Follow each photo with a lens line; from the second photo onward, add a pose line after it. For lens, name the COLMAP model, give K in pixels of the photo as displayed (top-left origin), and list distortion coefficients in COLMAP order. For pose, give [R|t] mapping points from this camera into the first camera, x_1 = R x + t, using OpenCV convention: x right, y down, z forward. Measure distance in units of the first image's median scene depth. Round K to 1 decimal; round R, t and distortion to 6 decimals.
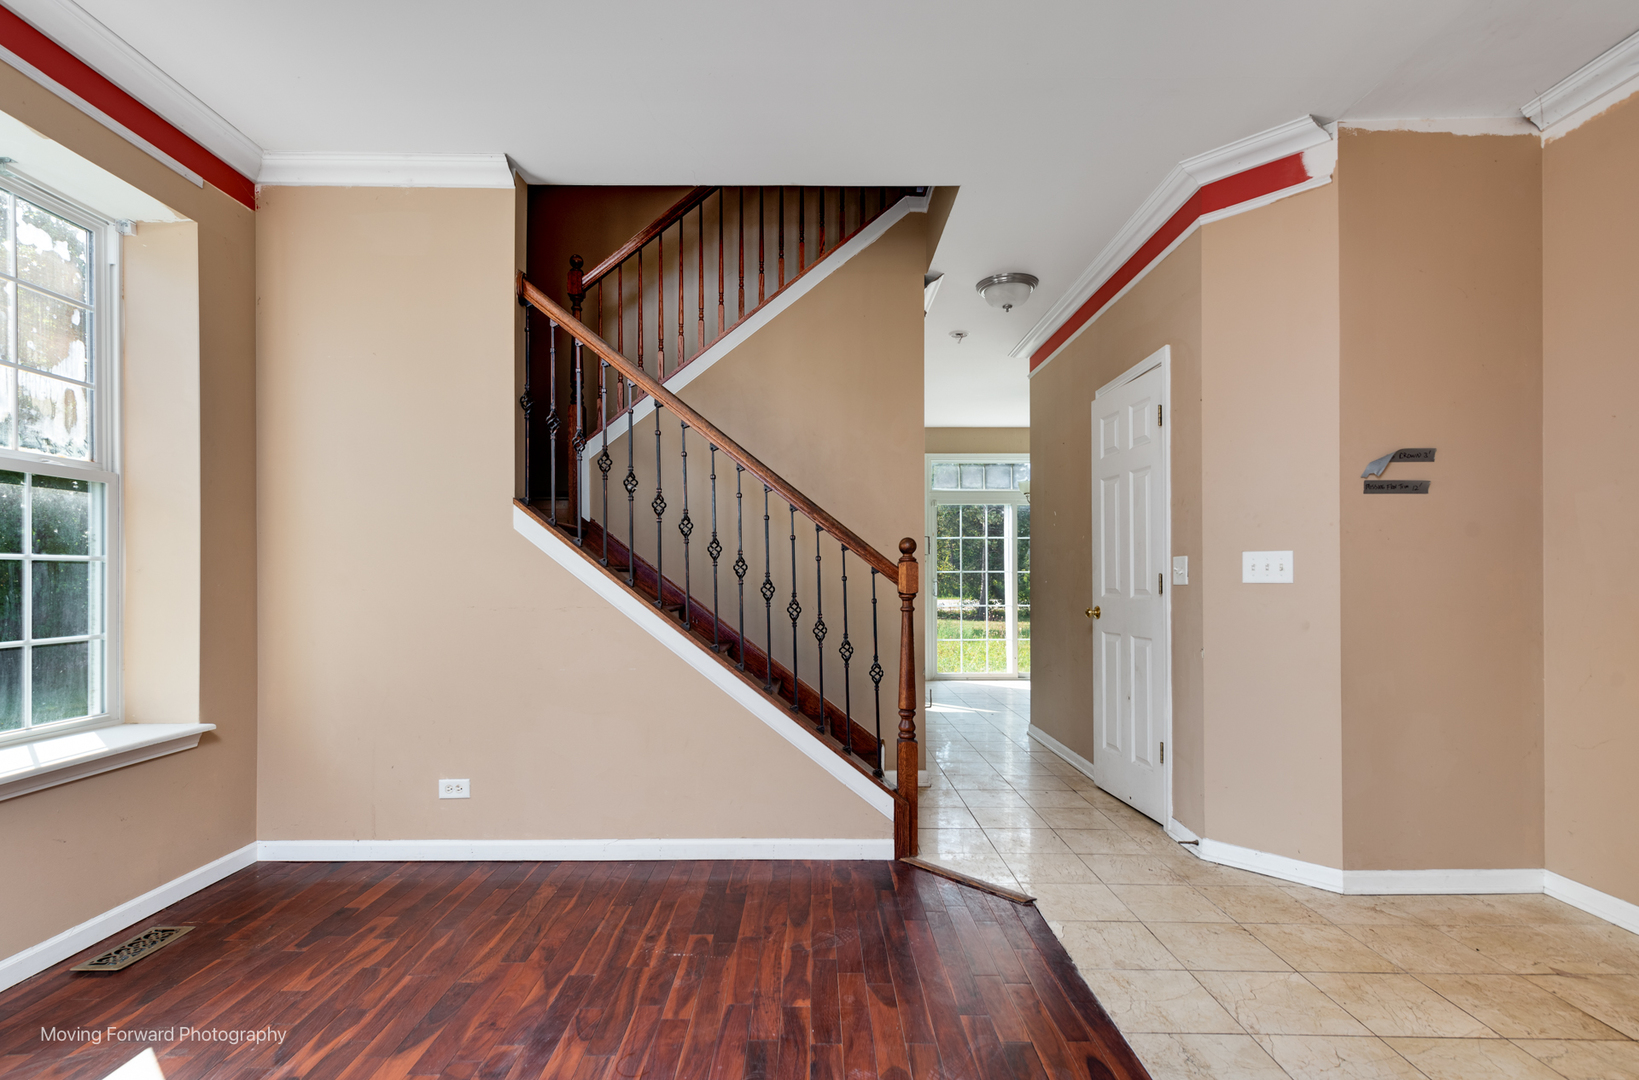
lens RADIAL K [[799.6, 0, 817.1], [0, 799.6, 556.7], [0, 0, 1]] dist [0.005931, 0.000367]
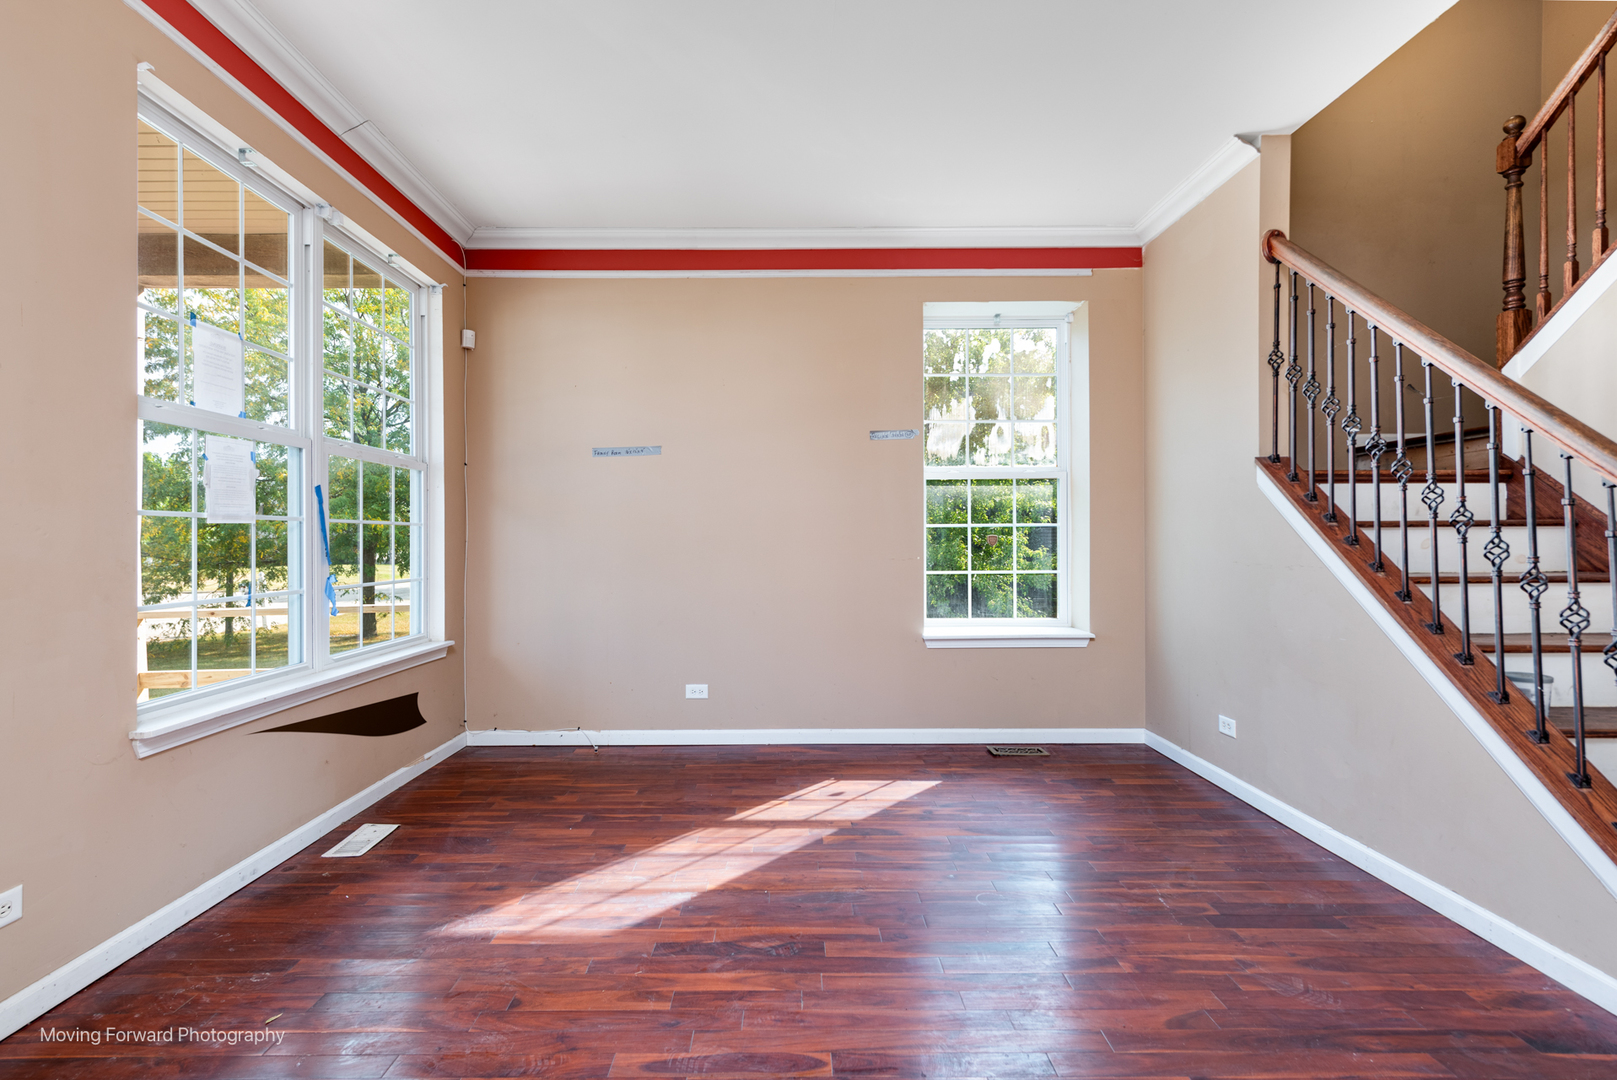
lens RADIAL K [[788.8, 0, 803.8], [0, 788.8, 536.1], [0, 0, 1]] dist [0.005931, 0.000367]
pose [[0.002698, -0.000680, -0.999996, 0.769196], [0.023746, 0.999718, -0.000616, 0.014156], [0.999714, -0.023744, 0.002714, 0.495109]]
